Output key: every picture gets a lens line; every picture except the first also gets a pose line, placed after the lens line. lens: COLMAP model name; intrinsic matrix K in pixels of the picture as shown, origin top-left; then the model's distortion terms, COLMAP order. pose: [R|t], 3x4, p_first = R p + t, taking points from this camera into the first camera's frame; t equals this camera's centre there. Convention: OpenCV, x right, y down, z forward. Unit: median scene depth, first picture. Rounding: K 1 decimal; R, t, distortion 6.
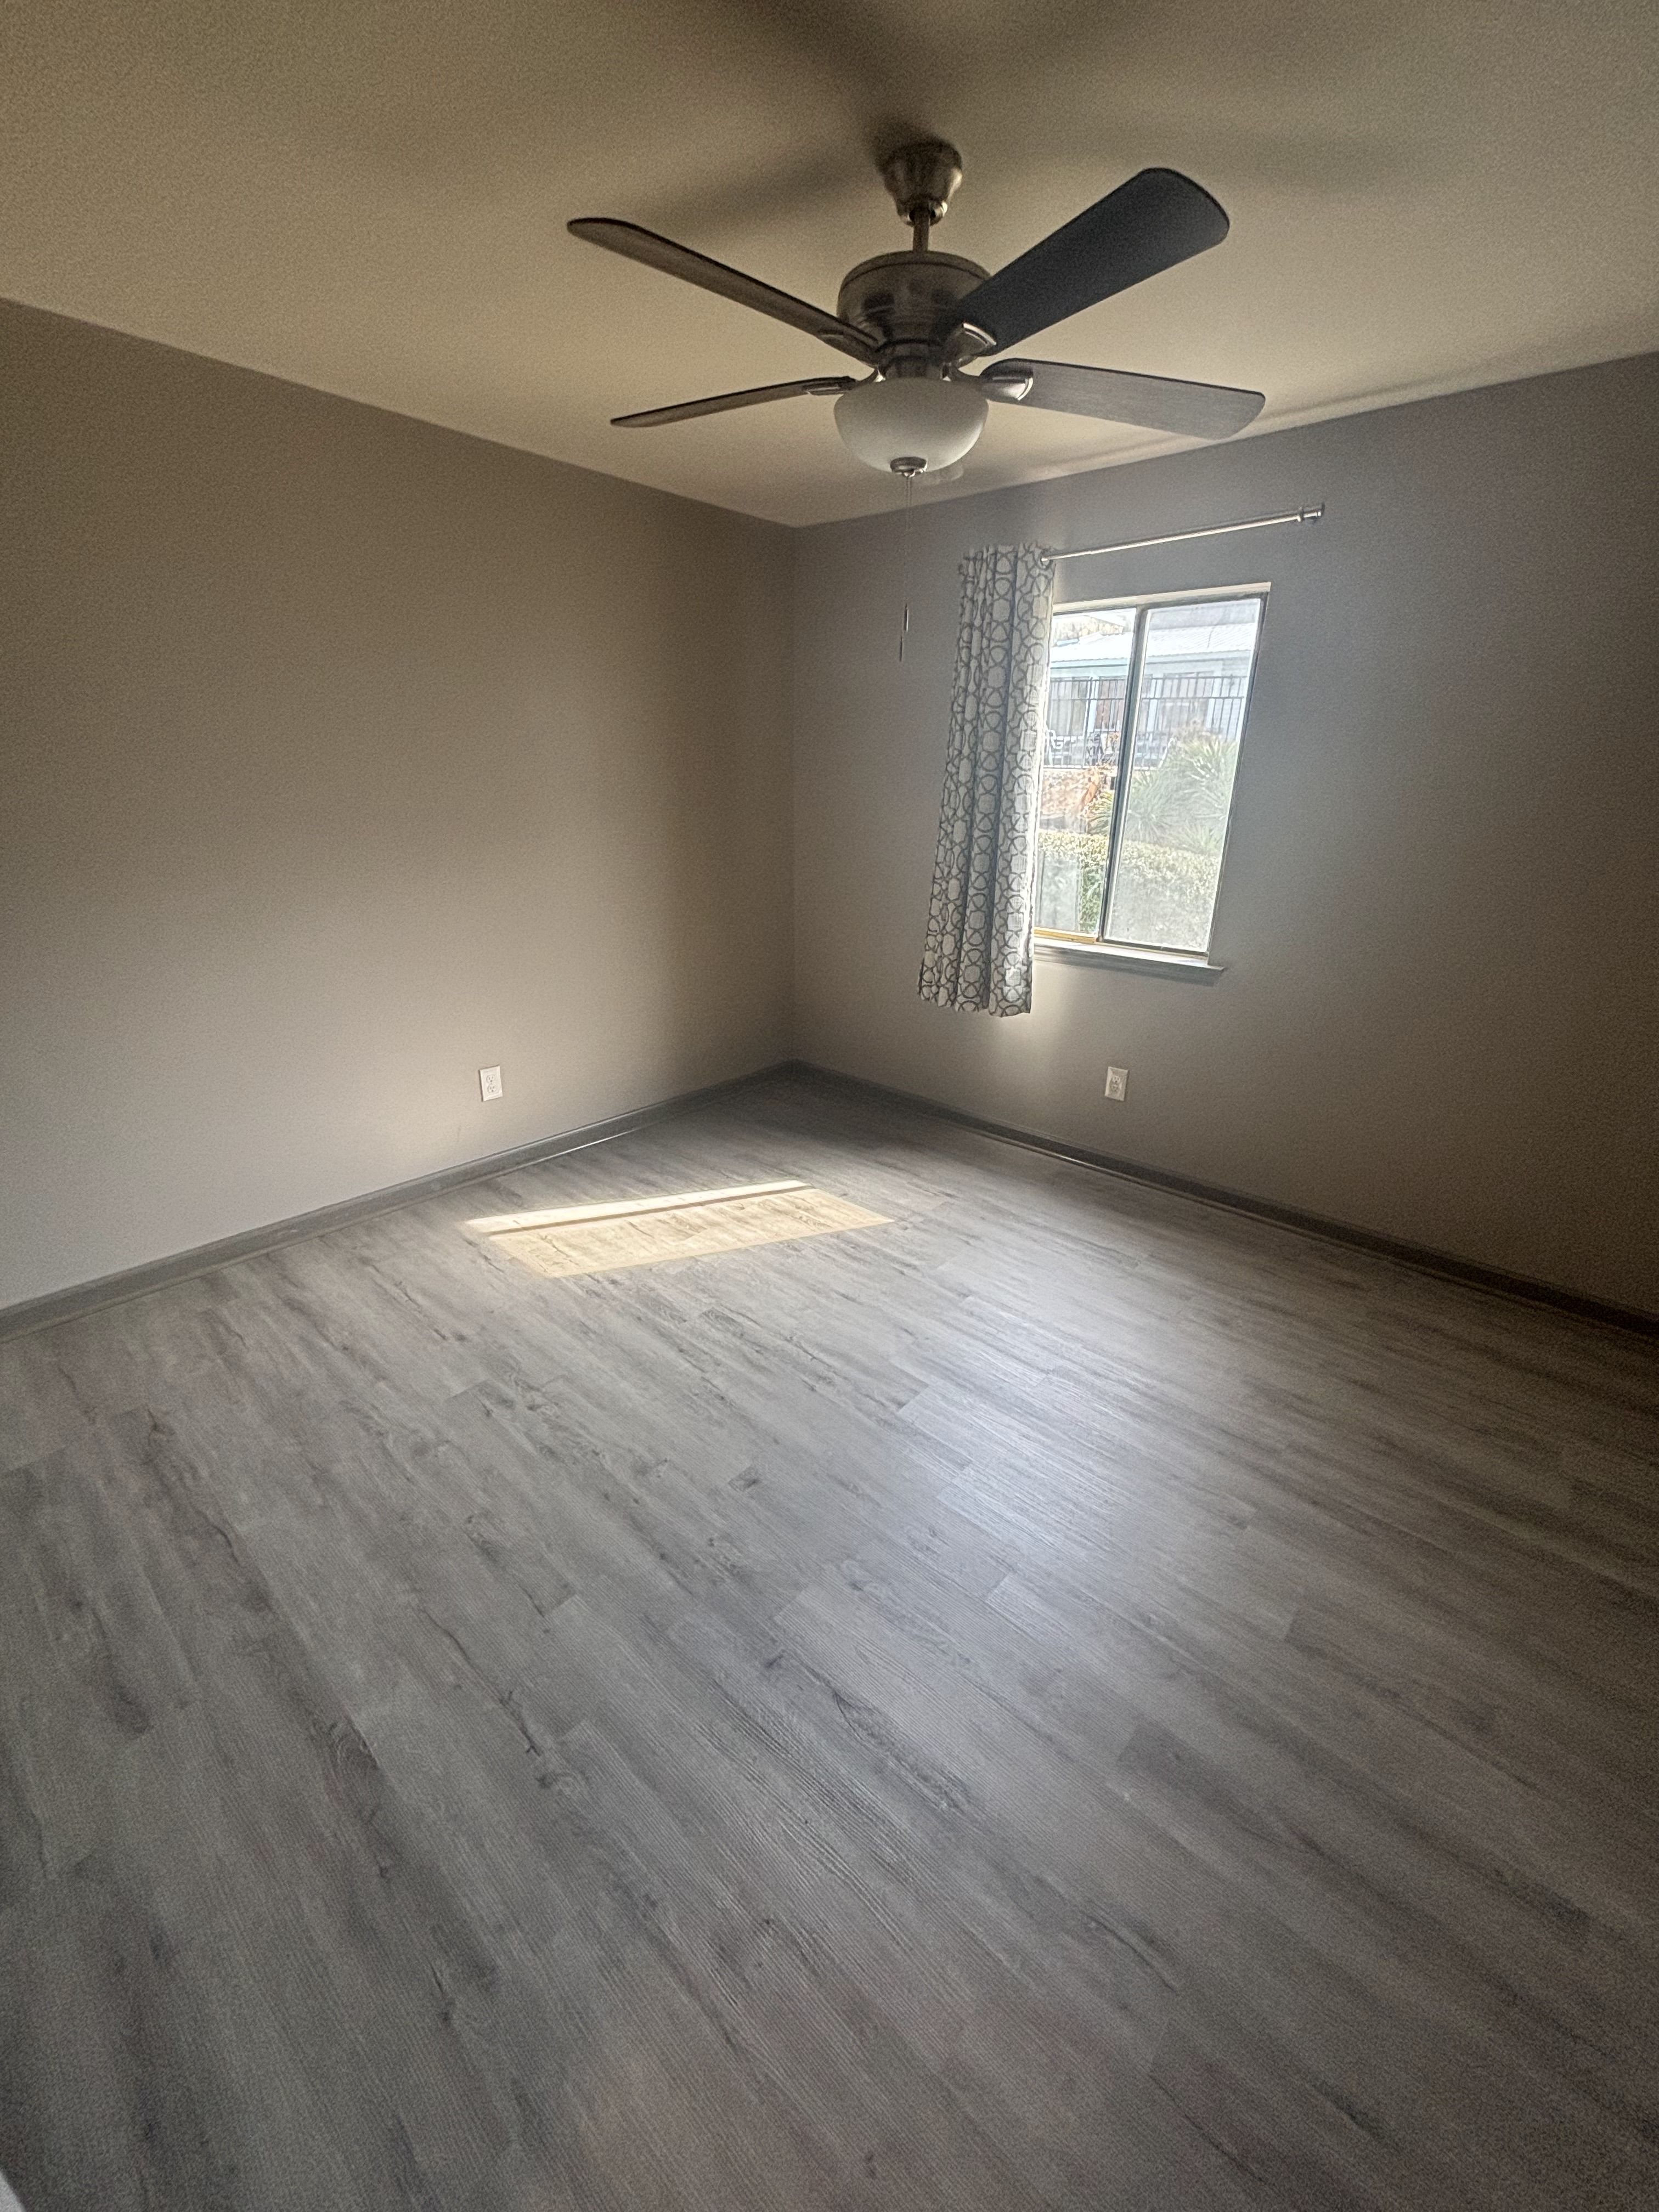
lens RADIAL K [[880.6, 0, 829.5], [0, 880.6, 1093.1], [0, 0, 1]] dist [0.007993, -0.005742]
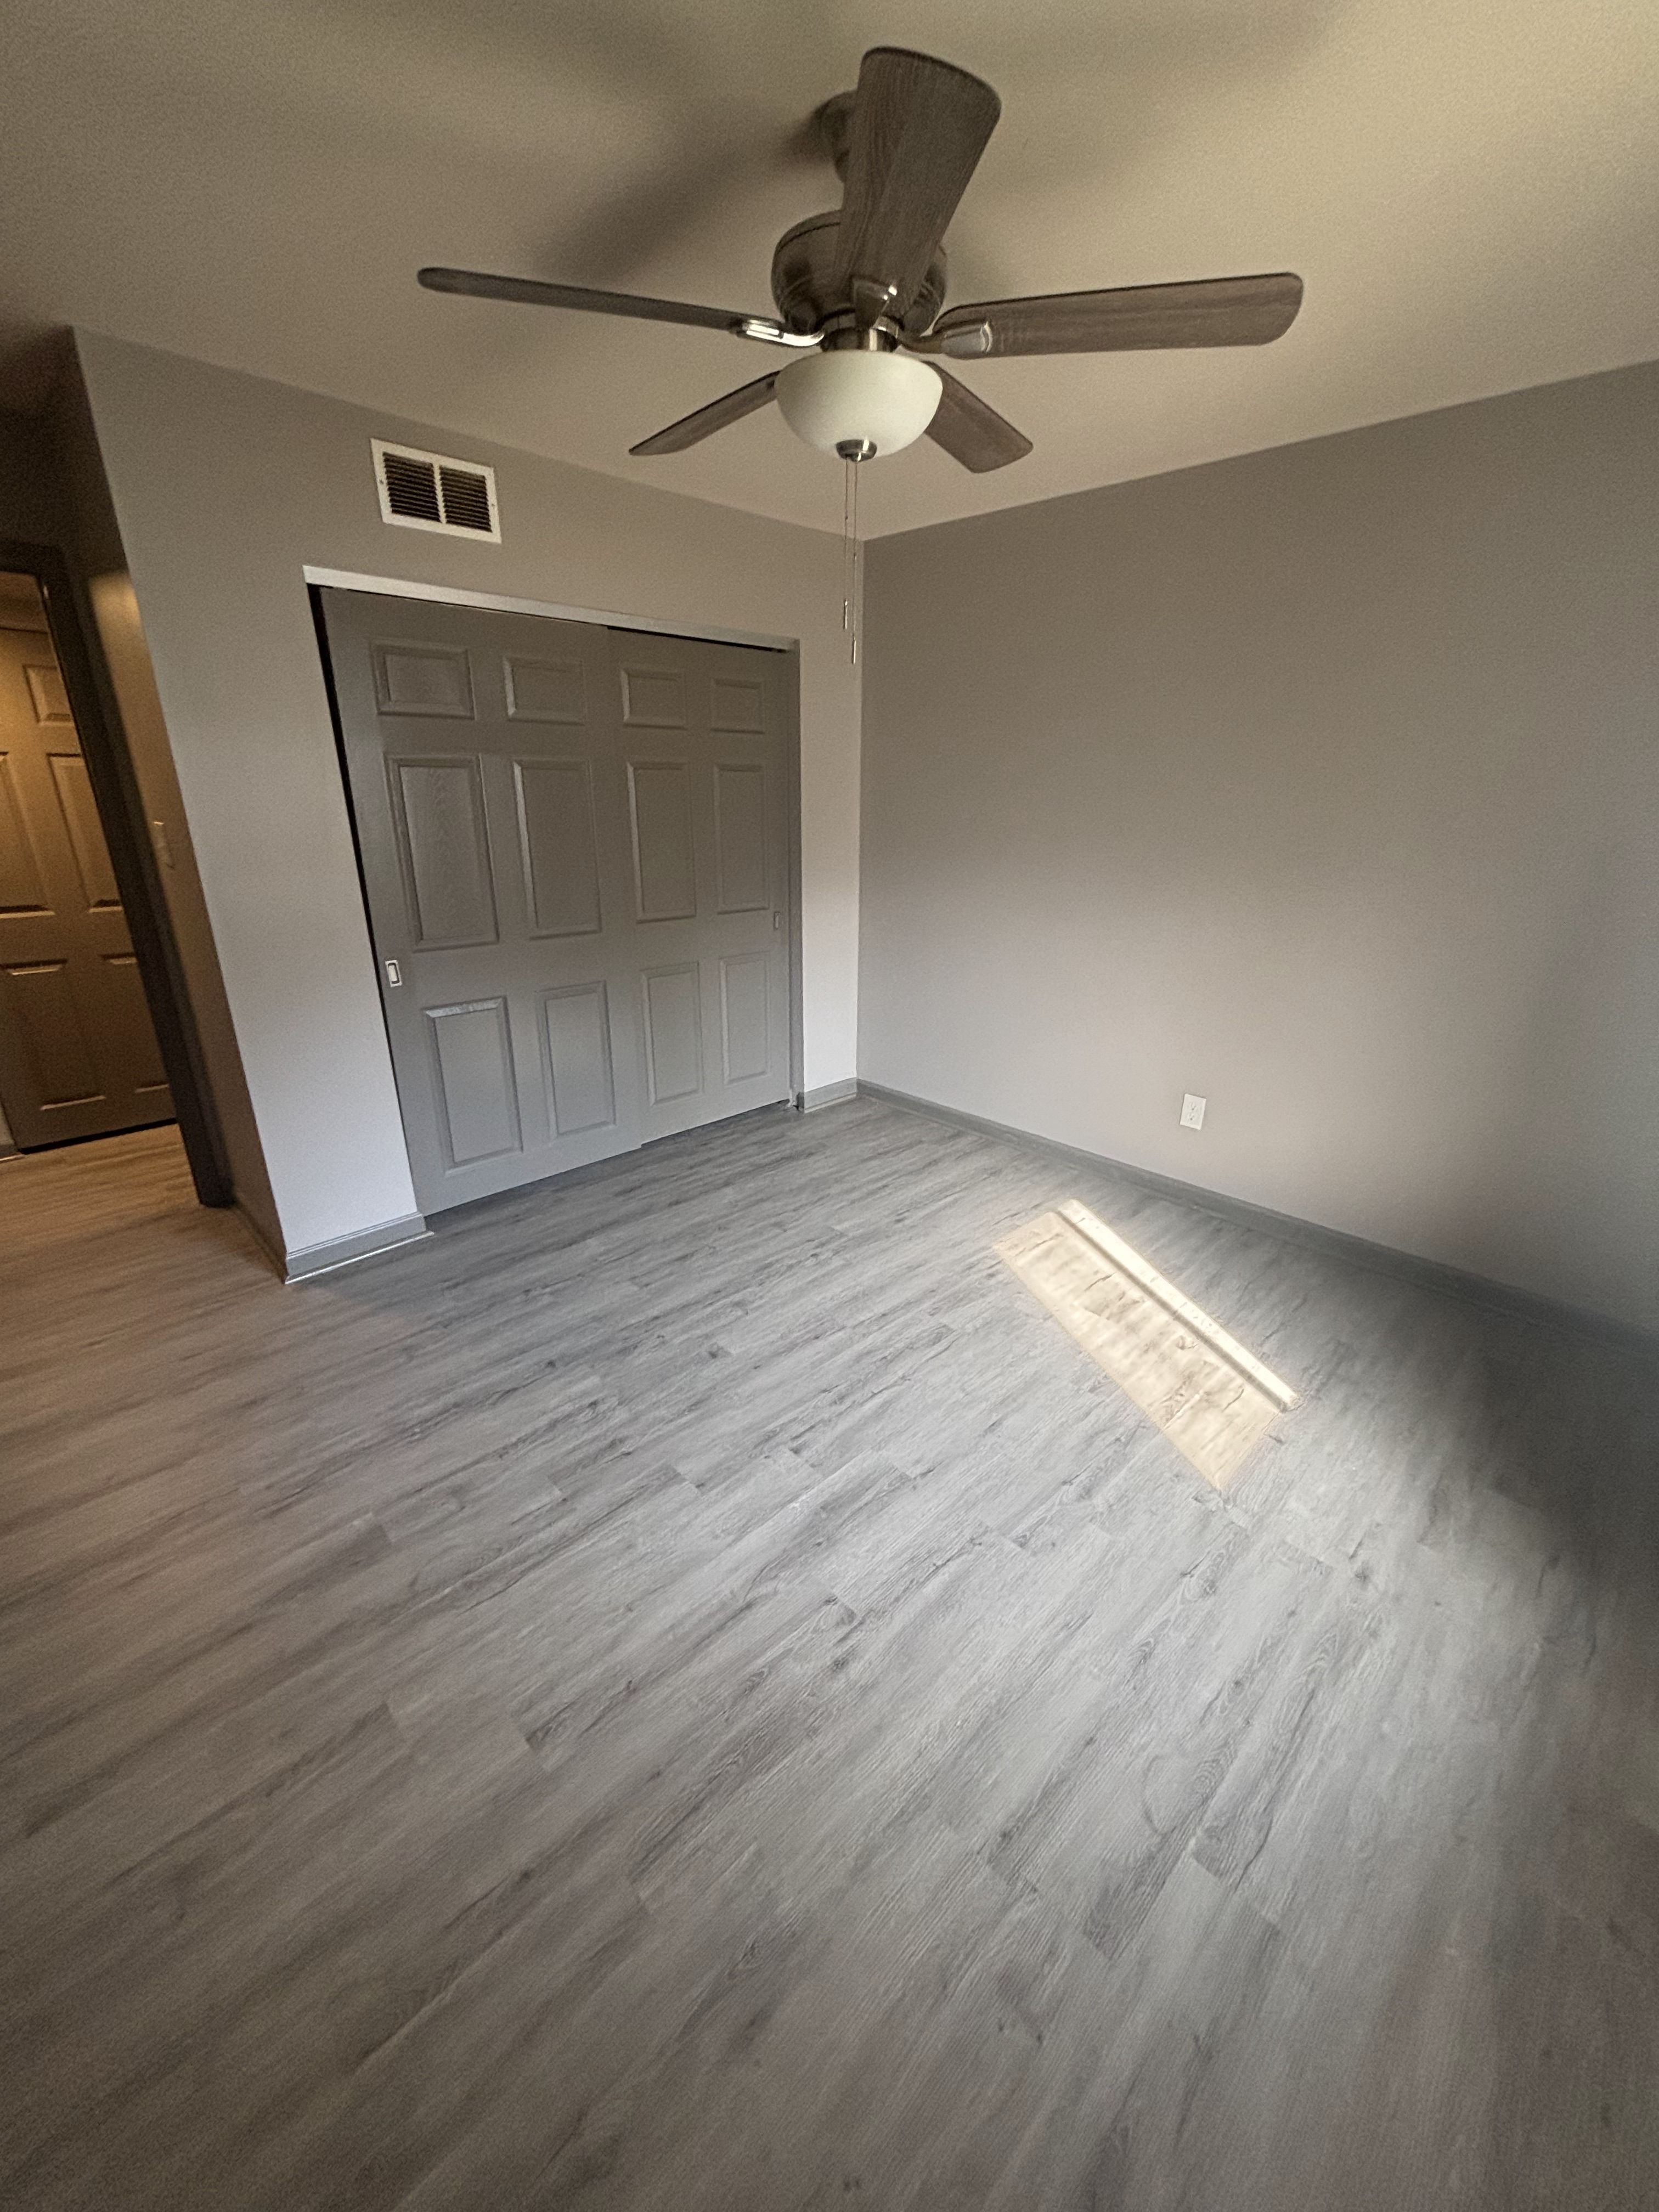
lens RADIAL K [[880.6, 0, 829.5], [0, 880.6, 1093.1], [0, 0, 1]] dist [0.007993, -0.005742]
pose [[-0.055200, 0.315813, -0.947214, 0.652639], [-0.358634, 0.879083, 0.313998, -0.222931], [0.931845, 0.357036, 0.064736, 0.643596]]
